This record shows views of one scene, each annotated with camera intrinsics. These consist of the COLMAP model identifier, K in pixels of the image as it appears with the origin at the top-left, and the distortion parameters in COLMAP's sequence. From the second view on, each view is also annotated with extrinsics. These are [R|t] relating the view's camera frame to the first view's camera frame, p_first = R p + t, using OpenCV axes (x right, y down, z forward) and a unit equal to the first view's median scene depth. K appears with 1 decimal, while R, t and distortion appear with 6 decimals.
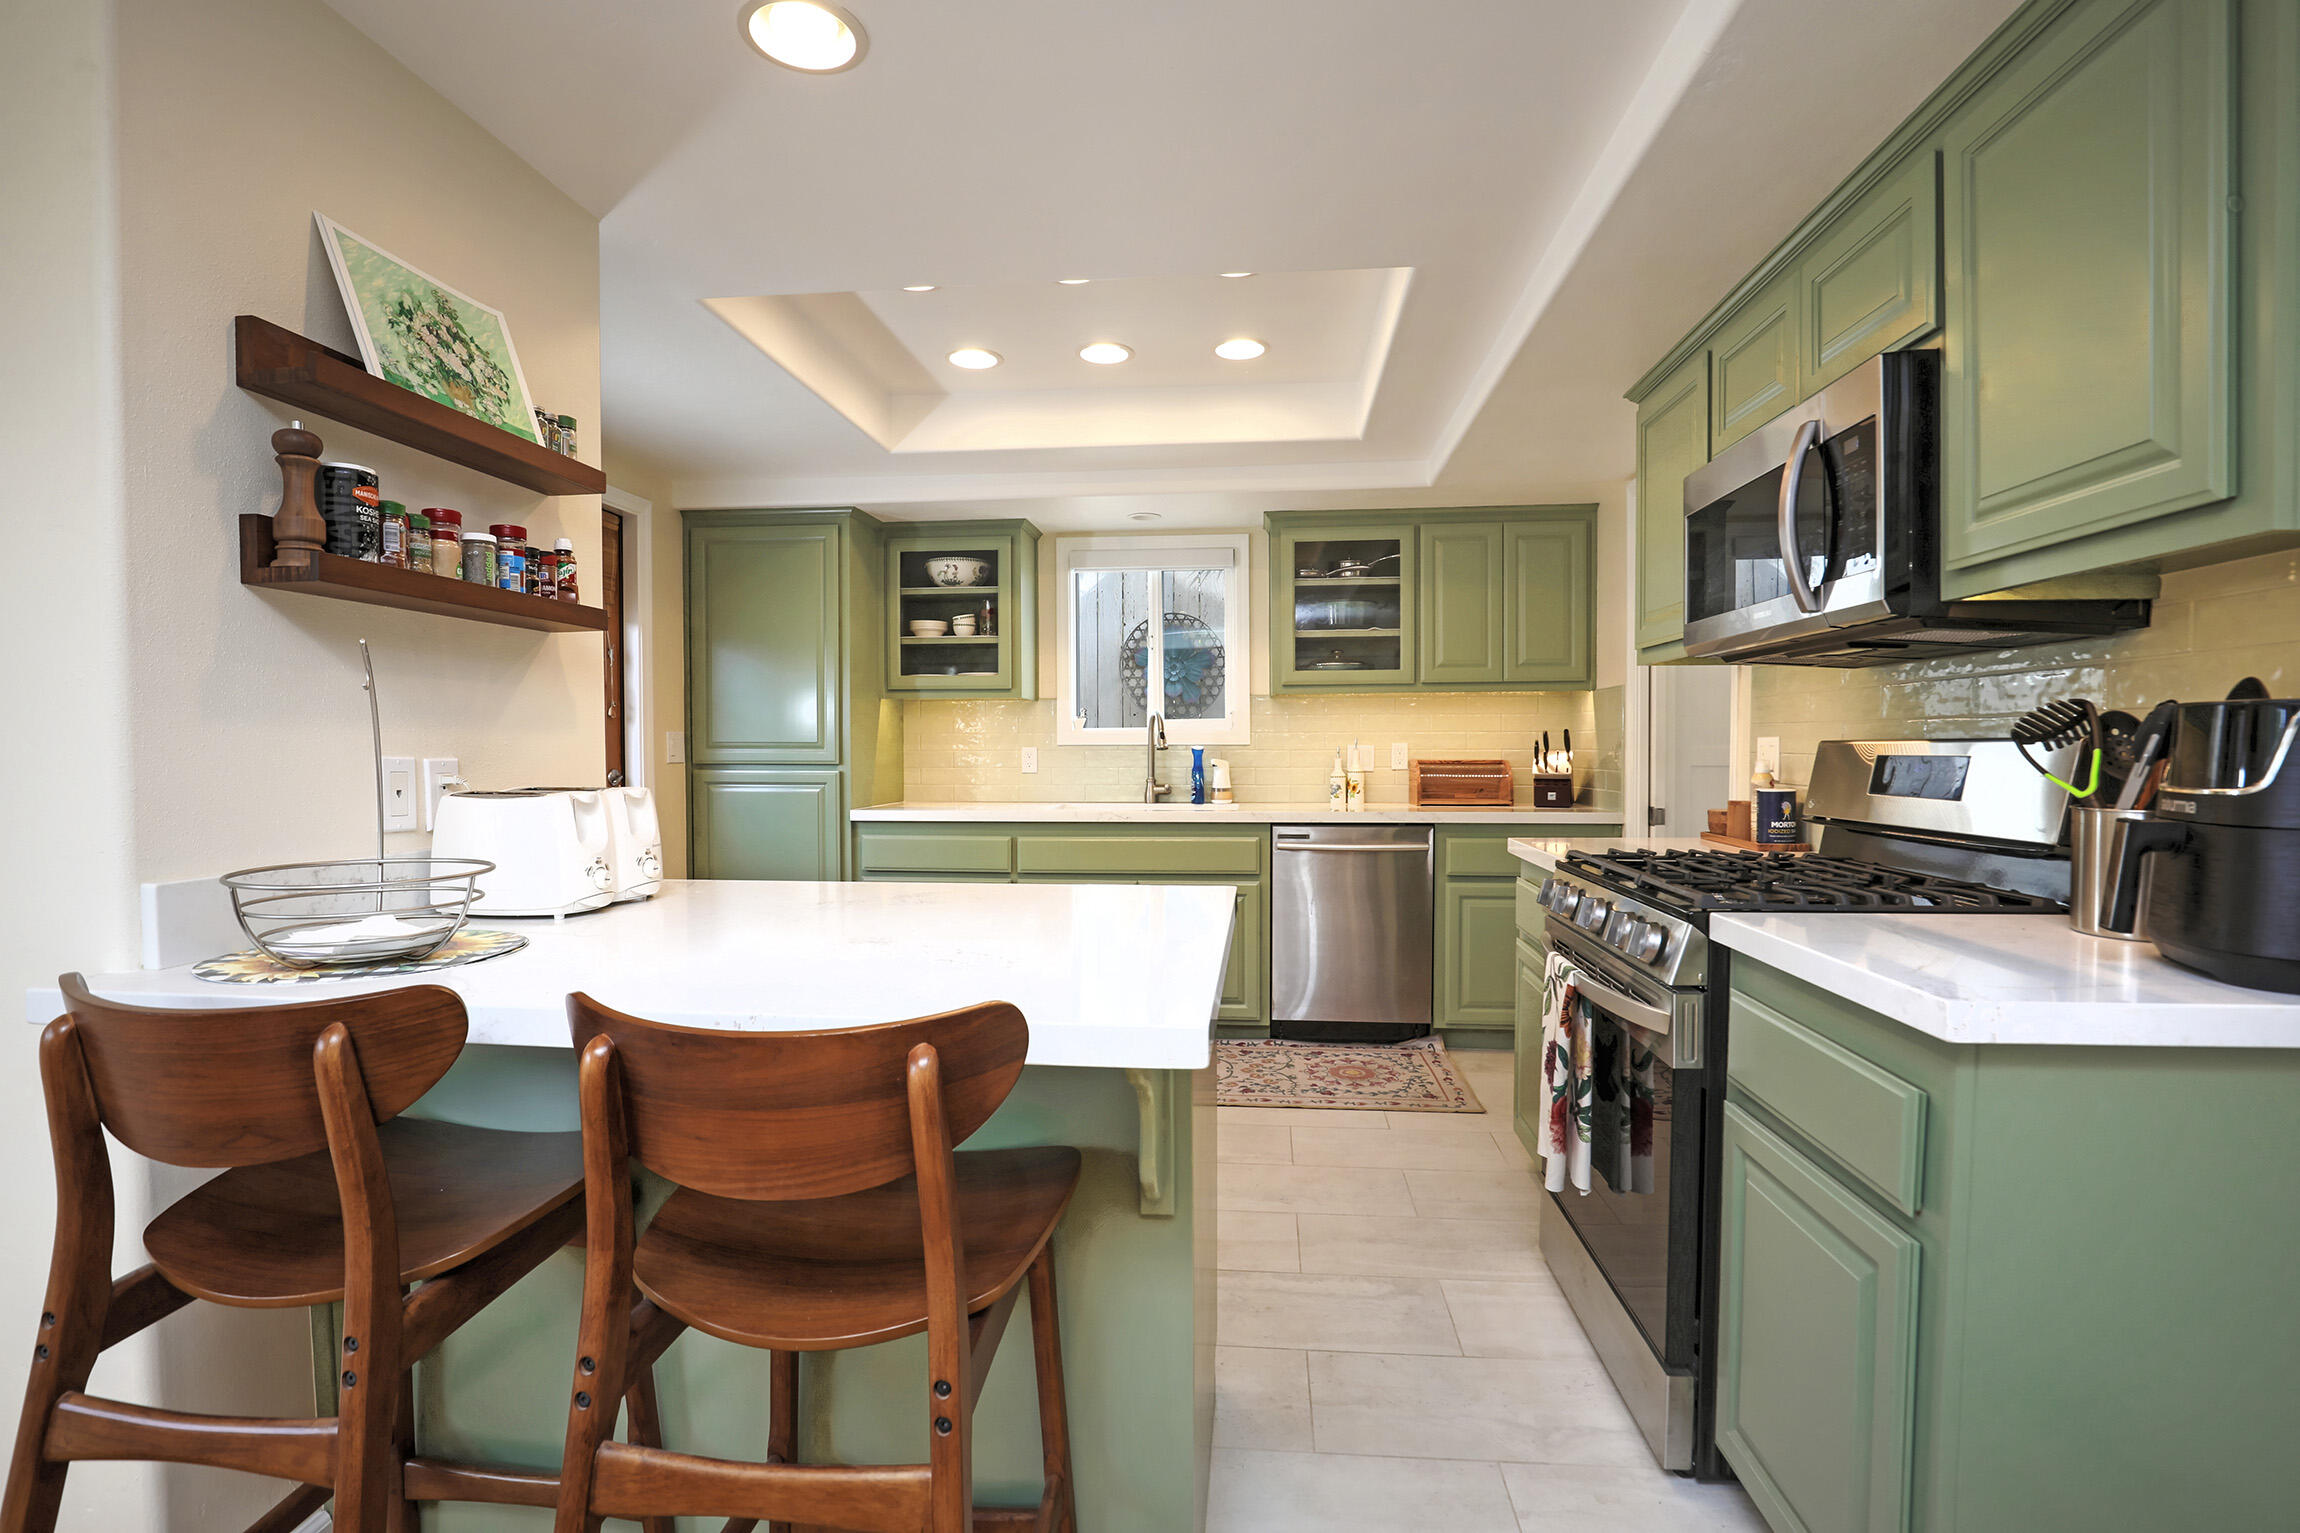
lens RADIAL K [[1054.0, 0, 1156.2], [0, 1054.0, 774.3], [0, 0, 1]] dist [-0.028252, -0.000286]
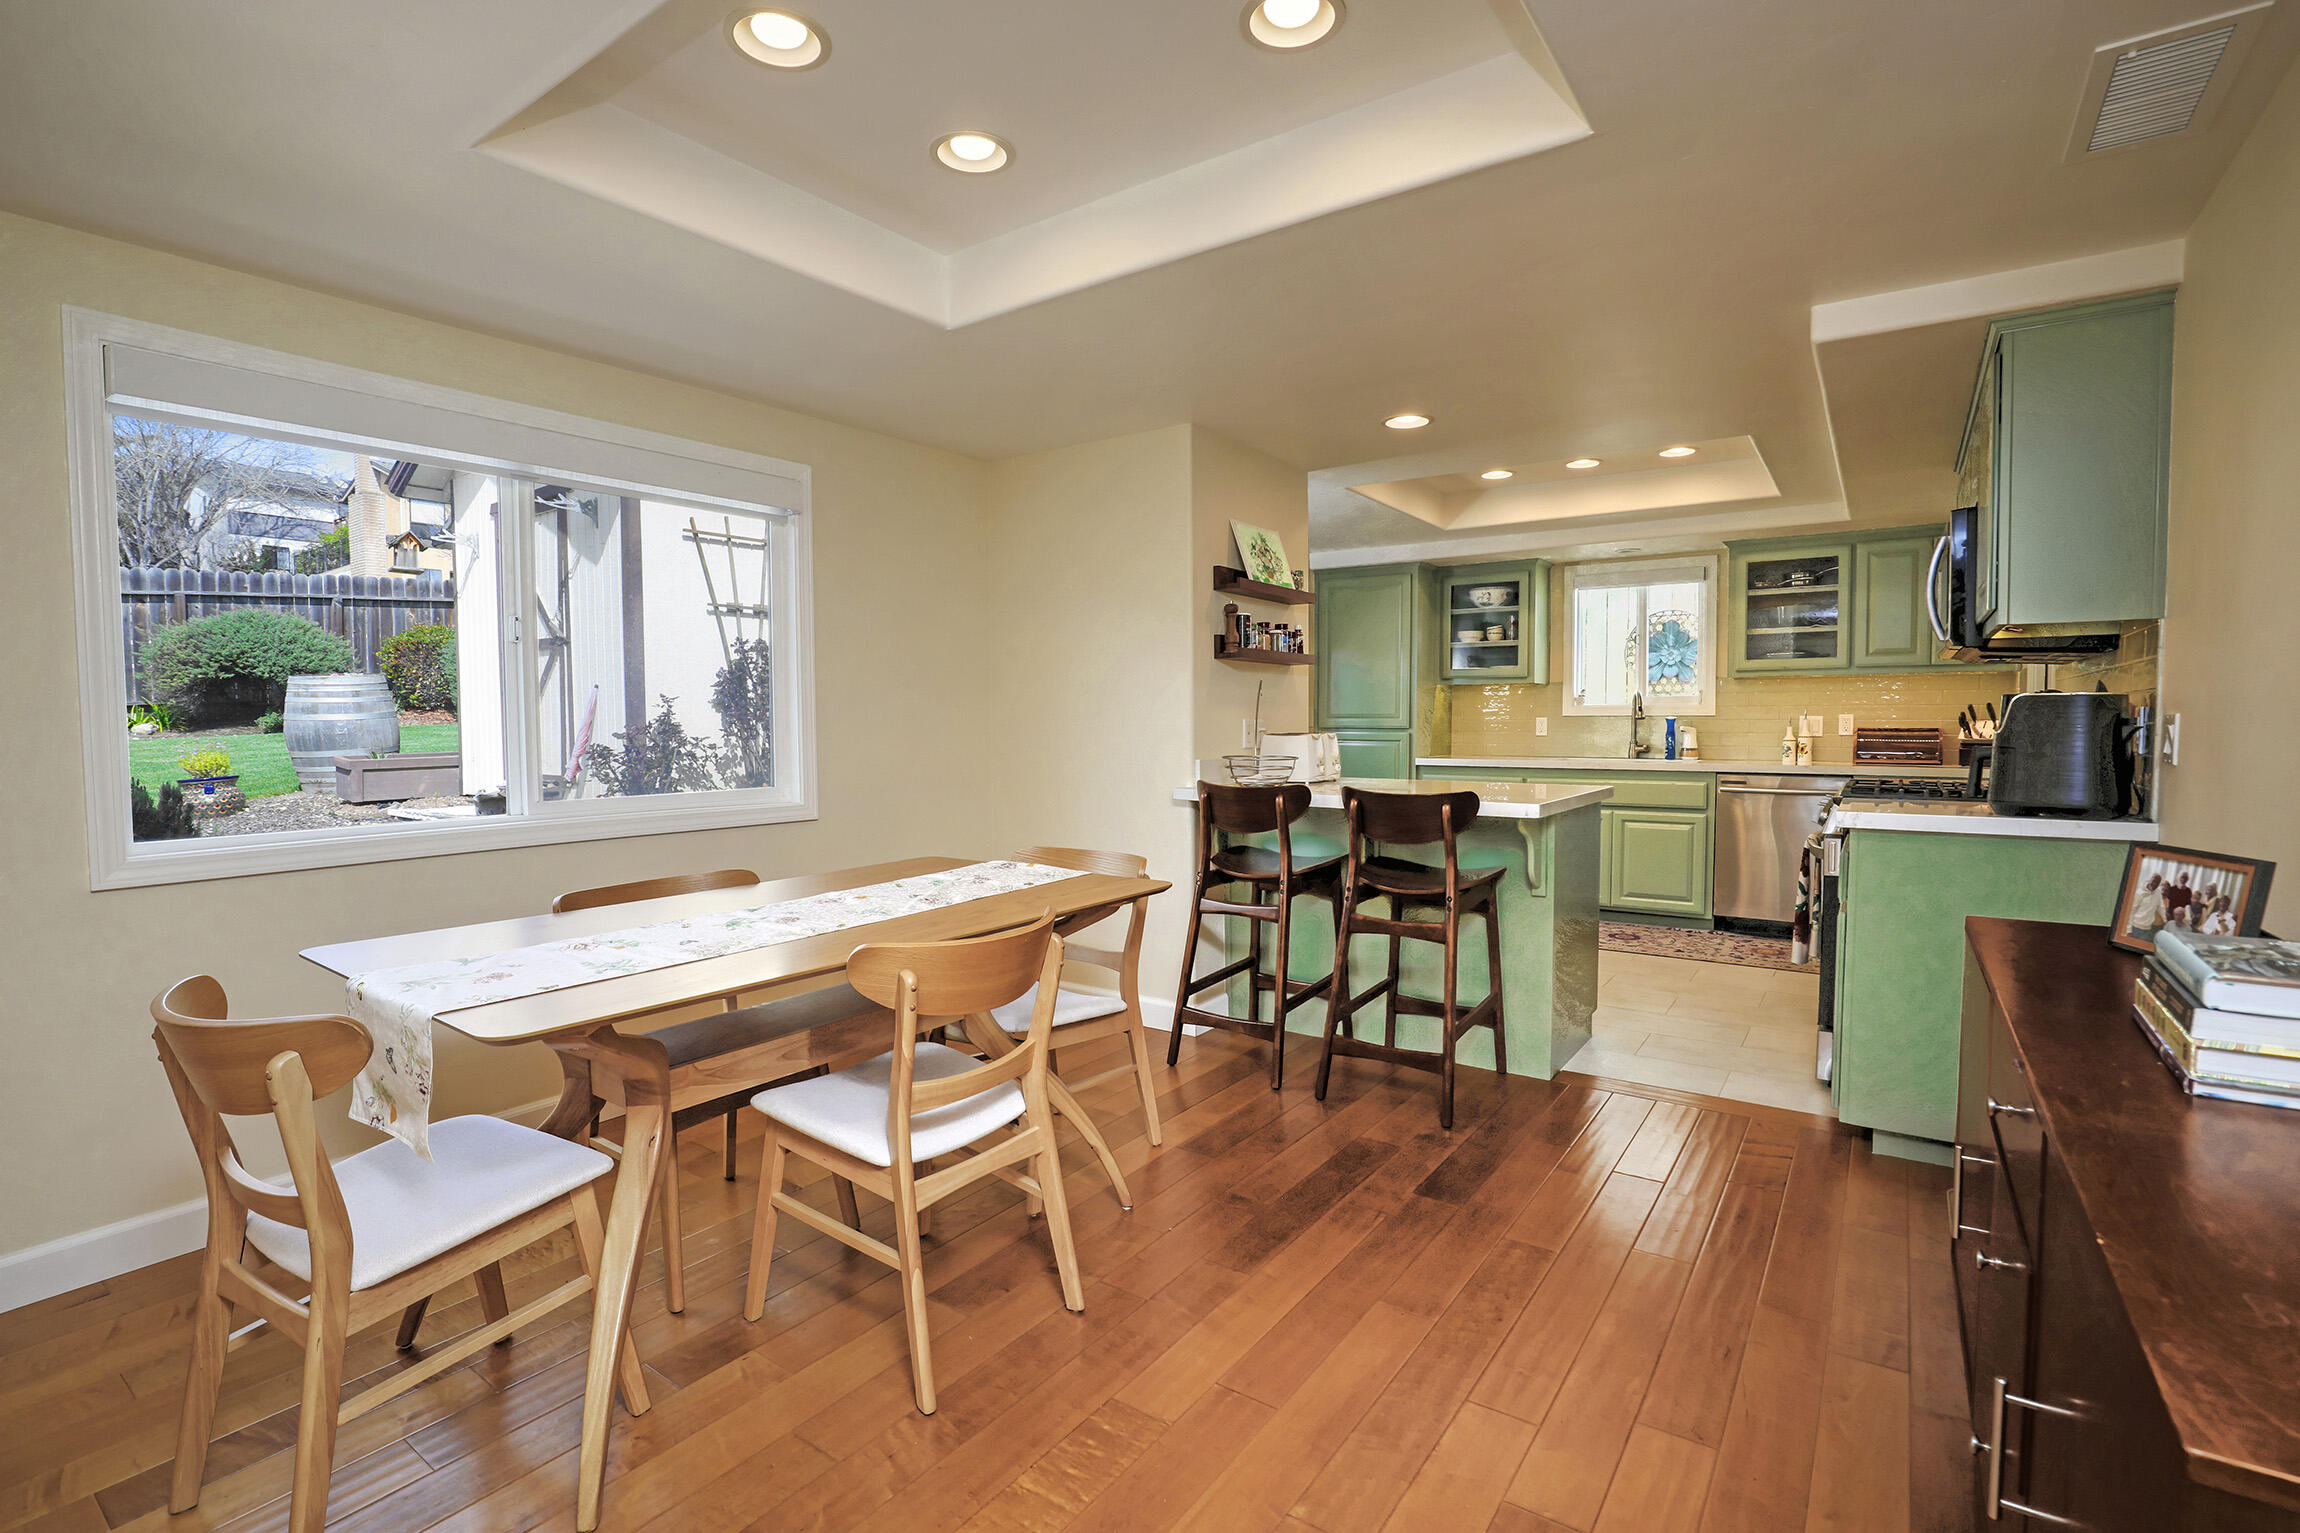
lens RADIAL K [[1054.0, 0, 1156.2], [0, 1054.0, 774.3], [0, 0, 1]] dist [-0.028252, -0.000286]
pose [[0.869640, 0.025518, -0.493026, 0.139074], [-0.012441, 0.999479, 0.029786, 0.016727], [0.493529, -0.019769, 0.869505, -0.527262]]
